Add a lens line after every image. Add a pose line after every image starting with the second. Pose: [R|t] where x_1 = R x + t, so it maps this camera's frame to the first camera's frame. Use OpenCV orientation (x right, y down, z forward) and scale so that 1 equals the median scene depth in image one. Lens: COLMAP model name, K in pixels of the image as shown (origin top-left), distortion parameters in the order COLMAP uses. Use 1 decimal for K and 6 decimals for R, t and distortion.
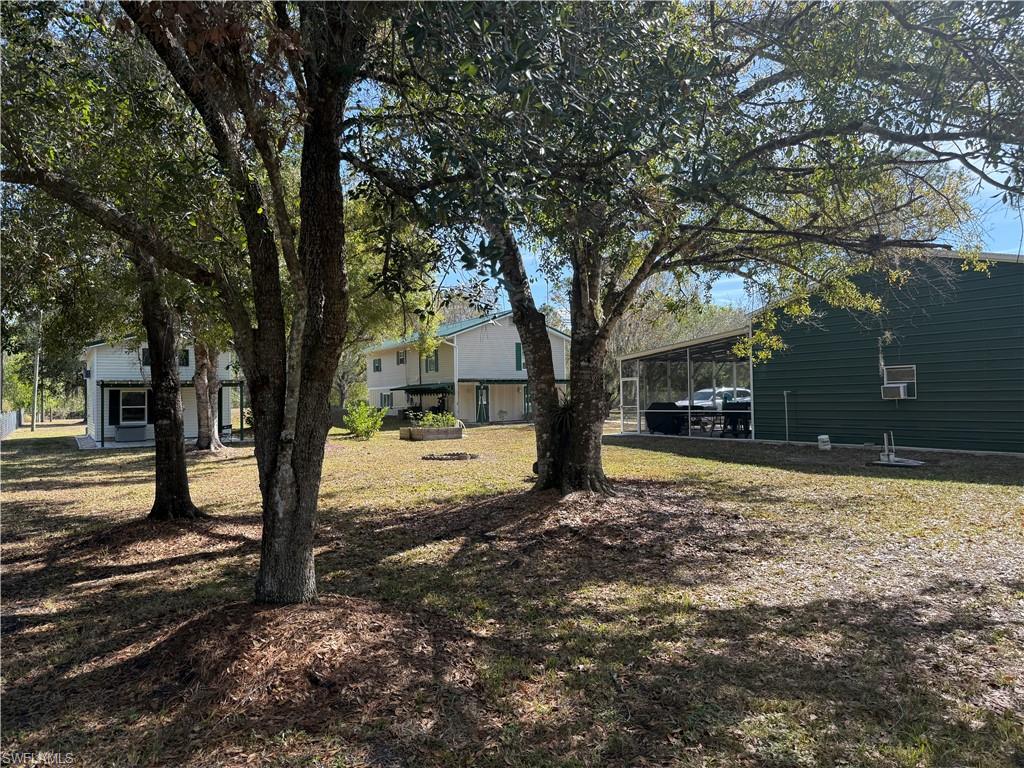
lens RADIAL K [[721.3, 0, 510.1], [0, 721.3, 397.4], [0, 0, 1]] dist [0.042622, -0.060429]
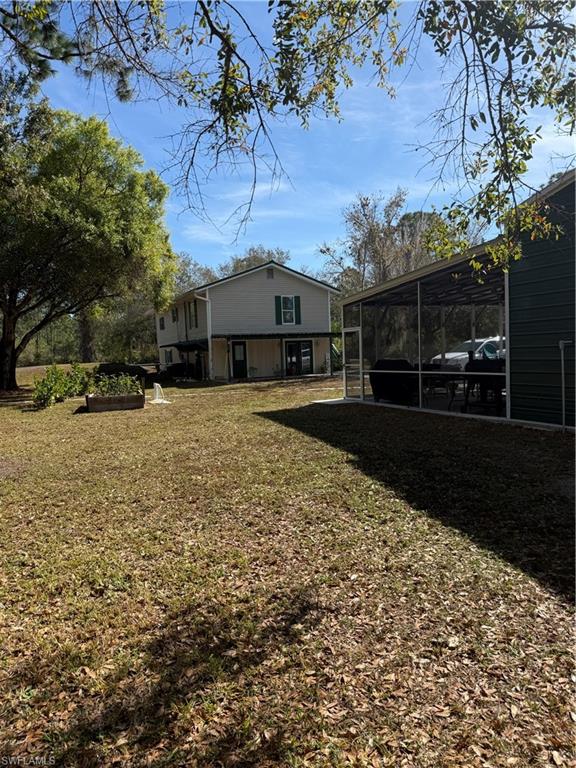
lens RADIAL K [[540.9, 0, 288.0], [0, 540.9, 384.0], [0, 0, 1]] dist [0.042622, -0.060429]
pose [[0.991703, -0.011868, -0.127999, 0.120264], [0.019914, 0.997892, 0.061762, -0.002878], [0.126996, -0.063799, 0.989849, 0.296504]]
